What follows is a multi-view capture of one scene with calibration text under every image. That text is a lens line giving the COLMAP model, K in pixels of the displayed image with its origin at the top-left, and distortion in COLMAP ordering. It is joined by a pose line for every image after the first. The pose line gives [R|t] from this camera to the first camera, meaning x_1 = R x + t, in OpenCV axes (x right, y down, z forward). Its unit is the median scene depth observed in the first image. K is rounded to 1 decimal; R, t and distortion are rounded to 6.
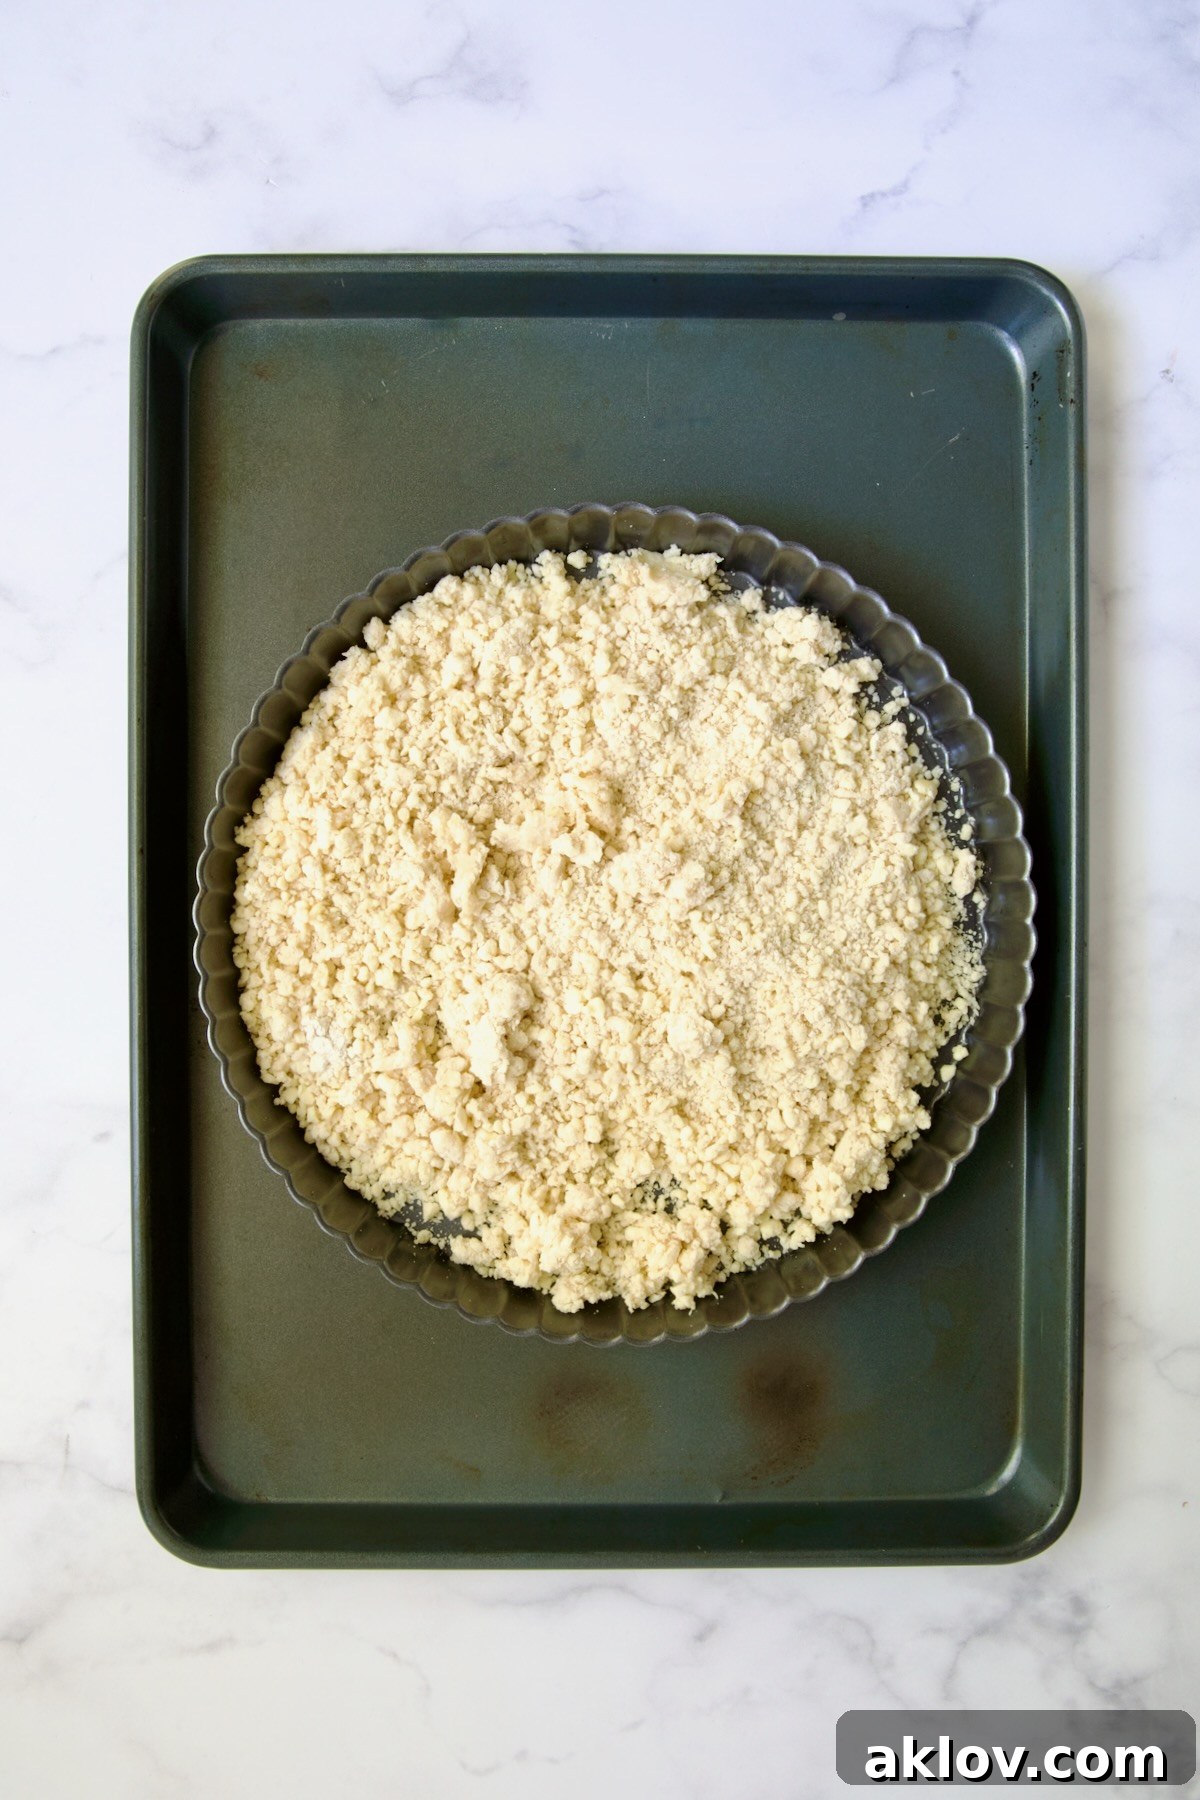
lens RADIAL K [[6310.8, 0, 600.0], [0, 6310.8, 900.0], [0, 0, 1]] dist [-0.210944, -2.721340]
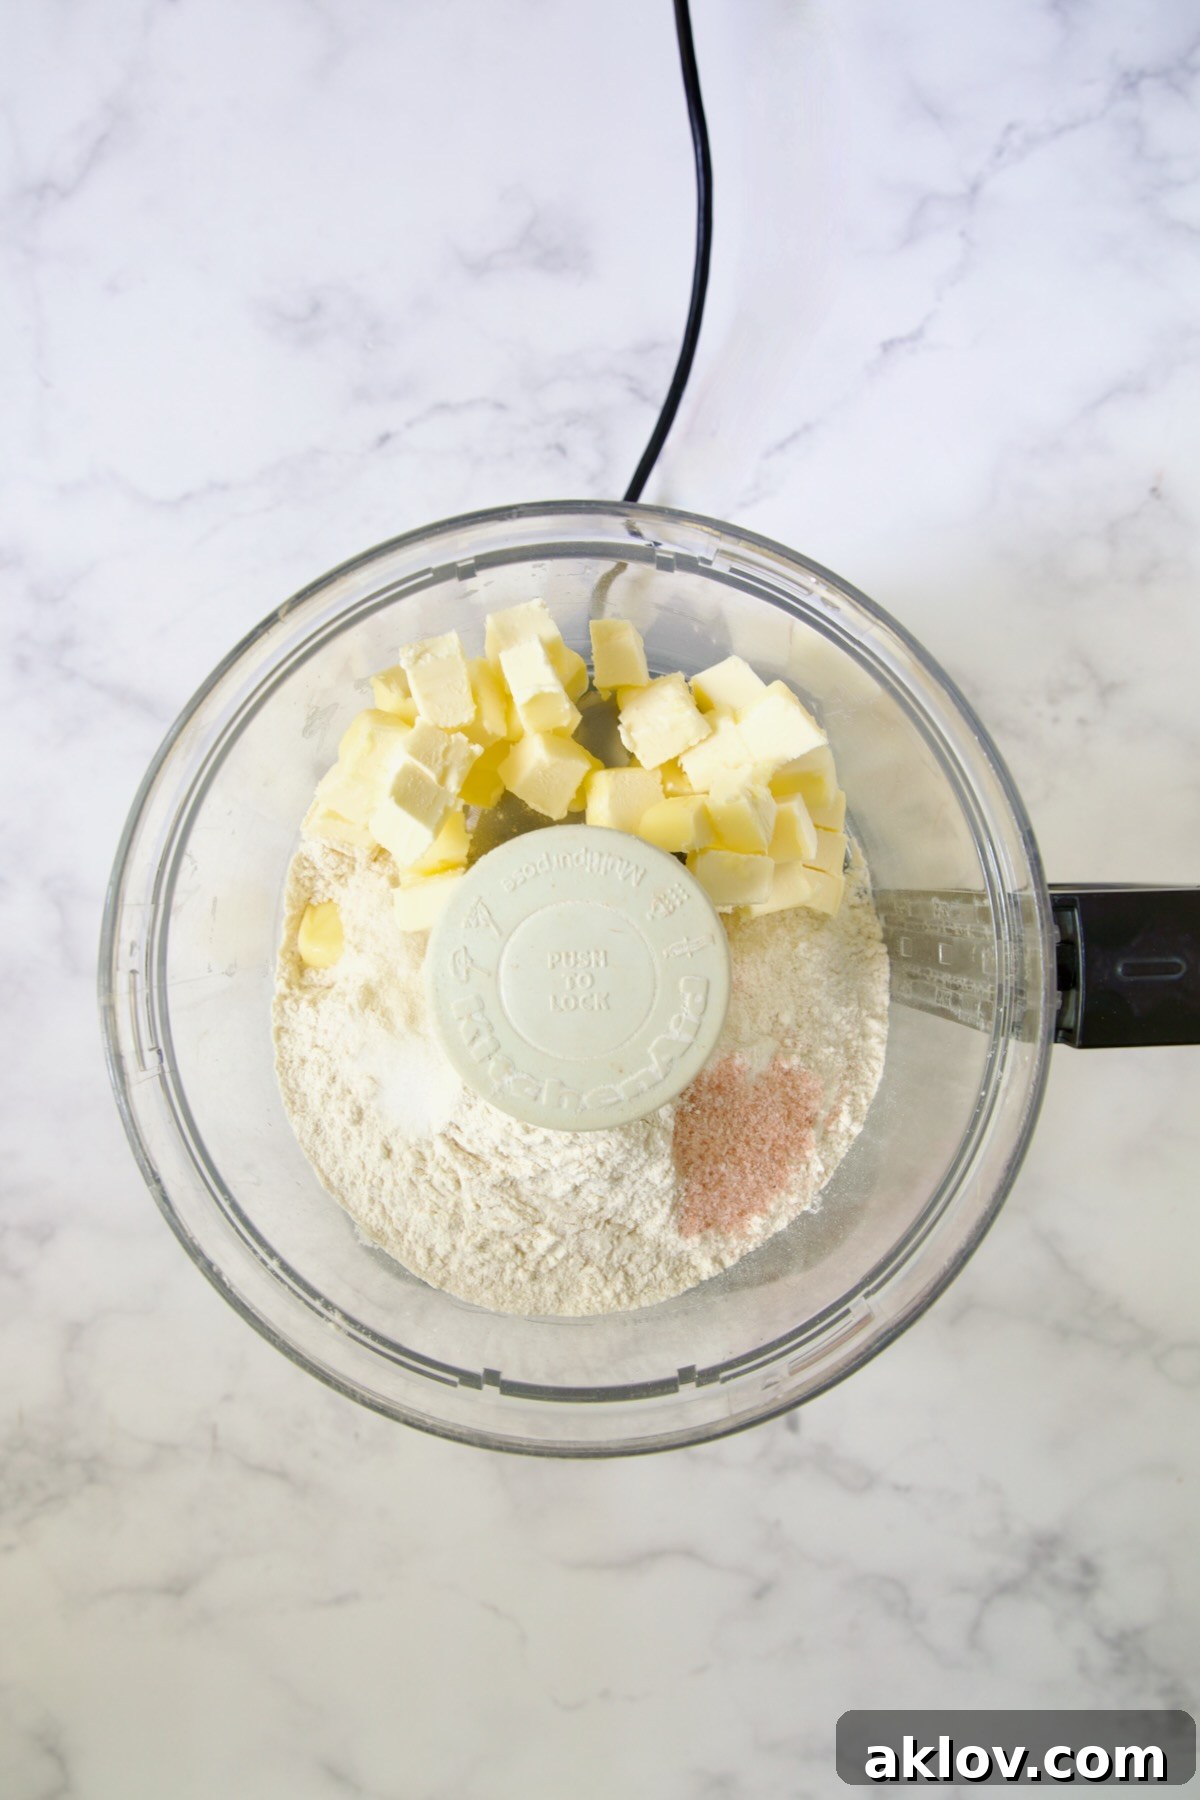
lens RADIAL K [[6487.6, 0, 600.0], [0, 6487.6, 900.0], [0, 0, 1]] dist [-0.213276, -3.513379]
pose [[0.999831, -0.013207, -0.012784, 0.003701], [0.013071, 0.999858, -0.010634, 0.001248], [0.012923, 0.010465, 0.999862, -0.191687]]
